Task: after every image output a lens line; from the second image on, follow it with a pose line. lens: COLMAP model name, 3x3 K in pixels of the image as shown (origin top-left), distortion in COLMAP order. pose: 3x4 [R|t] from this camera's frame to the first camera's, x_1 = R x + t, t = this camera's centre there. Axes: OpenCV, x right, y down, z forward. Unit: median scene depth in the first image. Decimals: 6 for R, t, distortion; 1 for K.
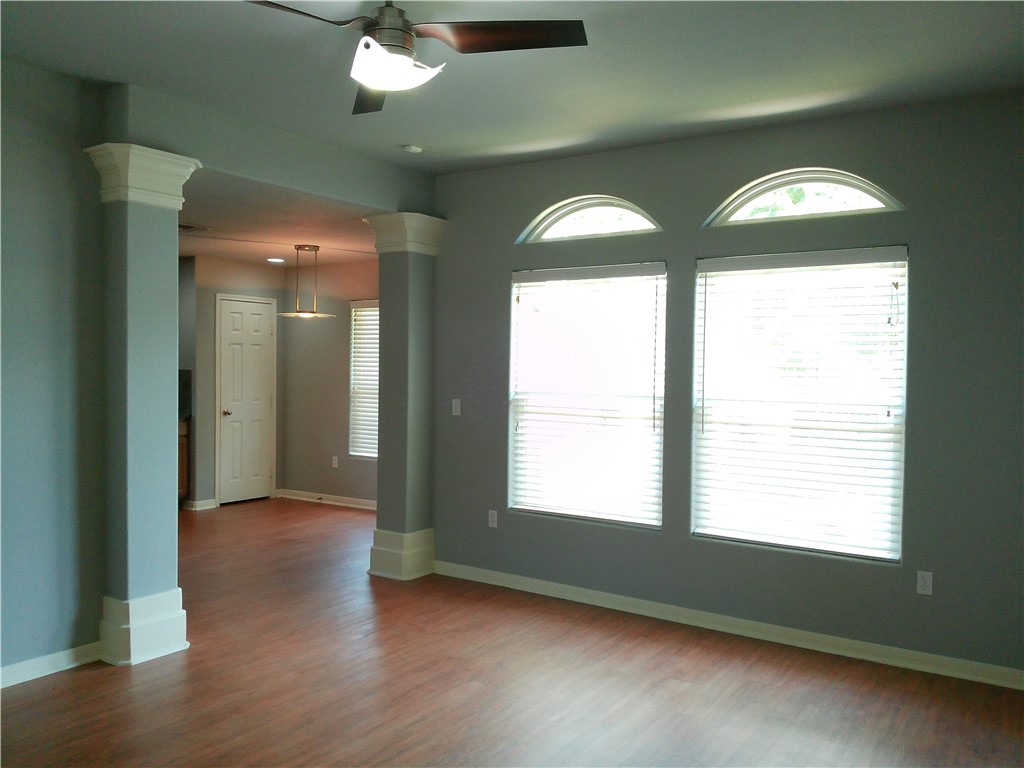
lens RADIAL K [[842.1, 0, 517.1], [0, 842.1, 384.5], [0, 0, 1]] dist [0.117040, -0.222262]
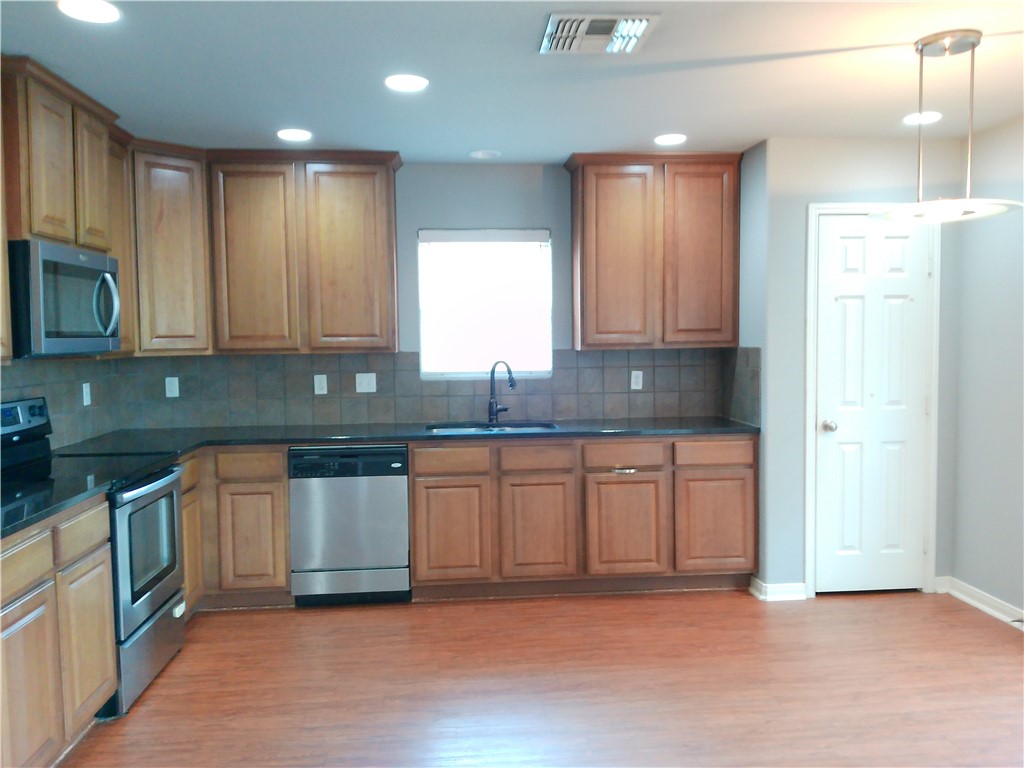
lens RADIAL K [[842.1, 0, 517.1], [0, 842.1, 384.5], [0, 0, 1]] dist [0.117040, -0.222262]
pose [[0.647125, 0.027670, -0.761882, -0.058355], [0.004566, 0.999183, 0.040166, -0.015665], [0.762370, -0.029471, 0.646469, 0.496624]]
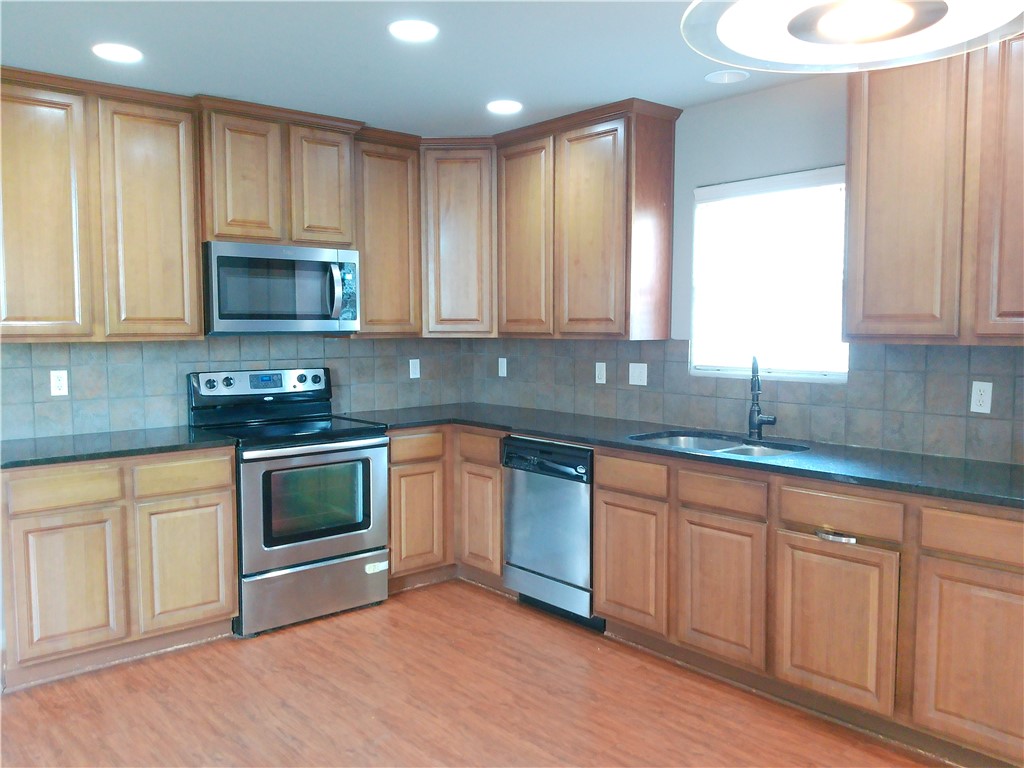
lens RADIAL K [[842.1, 0, 517.1], [0, 842.1, 384.5], [0, 0, 1]] dist [0.117040, -0.222262]
pose [[-0.240820, 0.063223, -0.968508, -0.061998], [-0.017488, 0.997431, 0.069459, -0.021472], [0.970412, 0.033665, -0.239096, 0.840879]]
